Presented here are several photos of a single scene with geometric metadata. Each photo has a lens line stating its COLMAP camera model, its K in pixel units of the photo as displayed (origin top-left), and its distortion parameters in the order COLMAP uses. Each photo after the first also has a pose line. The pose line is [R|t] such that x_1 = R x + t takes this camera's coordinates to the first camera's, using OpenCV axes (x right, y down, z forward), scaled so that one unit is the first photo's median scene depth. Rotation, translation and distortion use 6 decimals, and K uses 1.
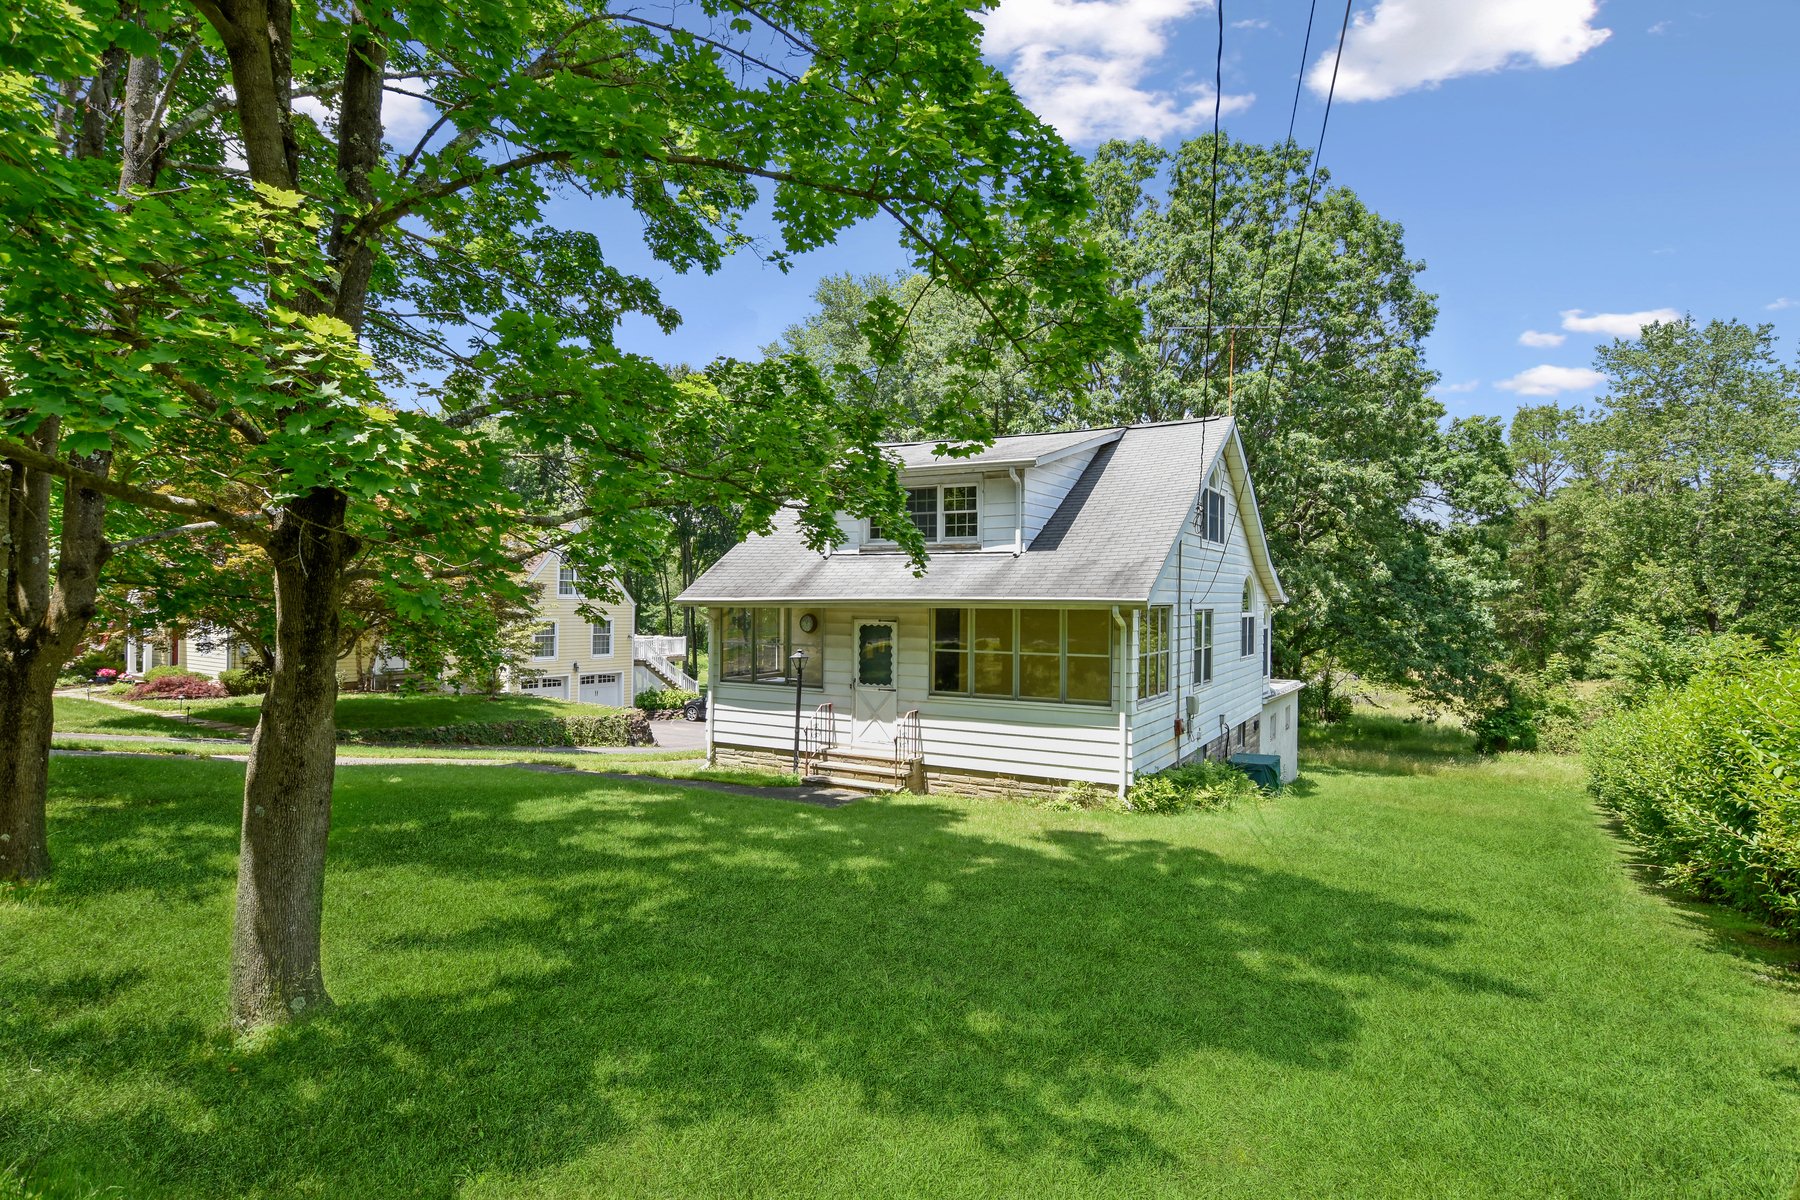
lens RADIAL K [[956.5, 0, 896.0], [0, 956.5, 593.6], [0, 0, 1]] dist [-0.022368, -0.000262]
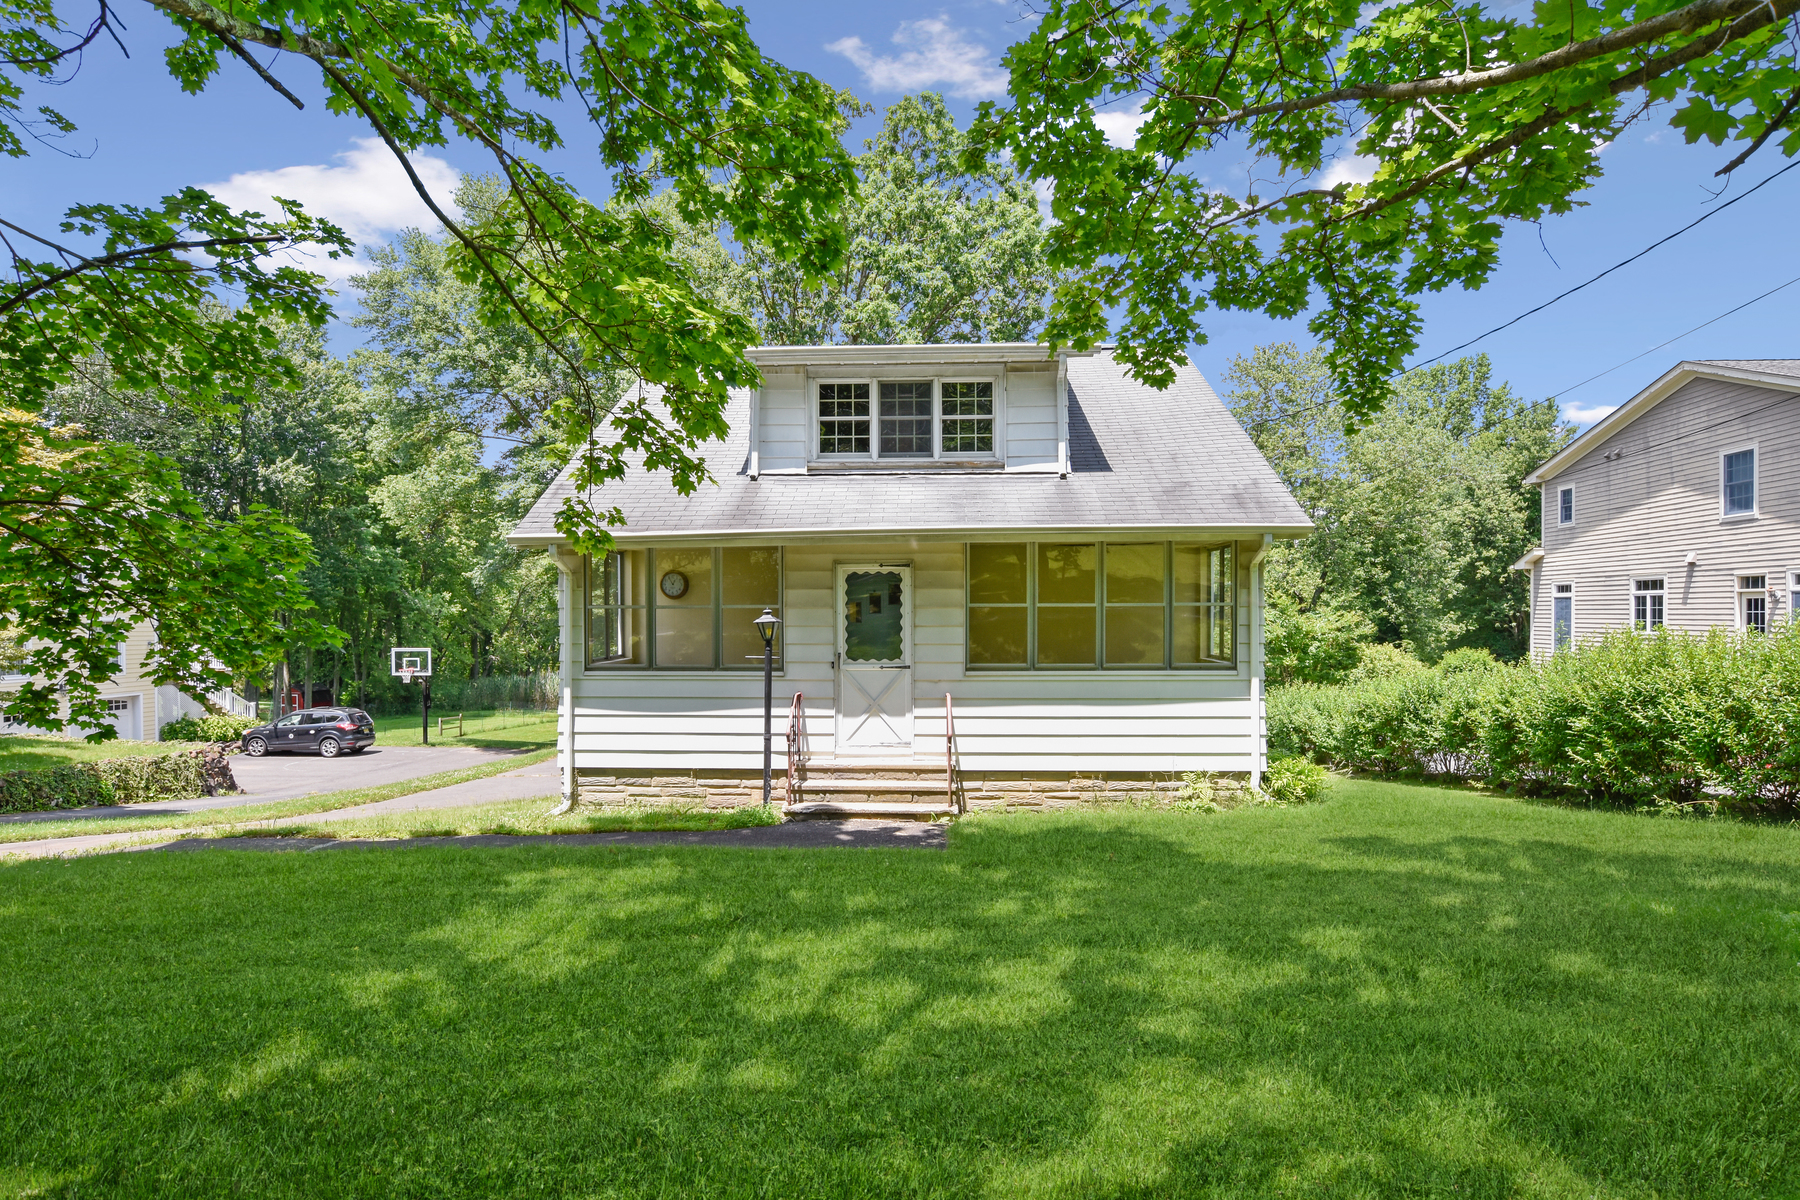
lens RADIAL K [[956.5, 0, 899.4], [0, 956.5, 605.1], [0, 0, 1]] dist [-0.022368, -0.000262]
pose [[0.891451, -0.012725, 0.452938, -0.311469], [0.010242, 0.999916, 0.007935, 0.050610], [-0.453001, -0.002435, 0.891507, 0.388228]]
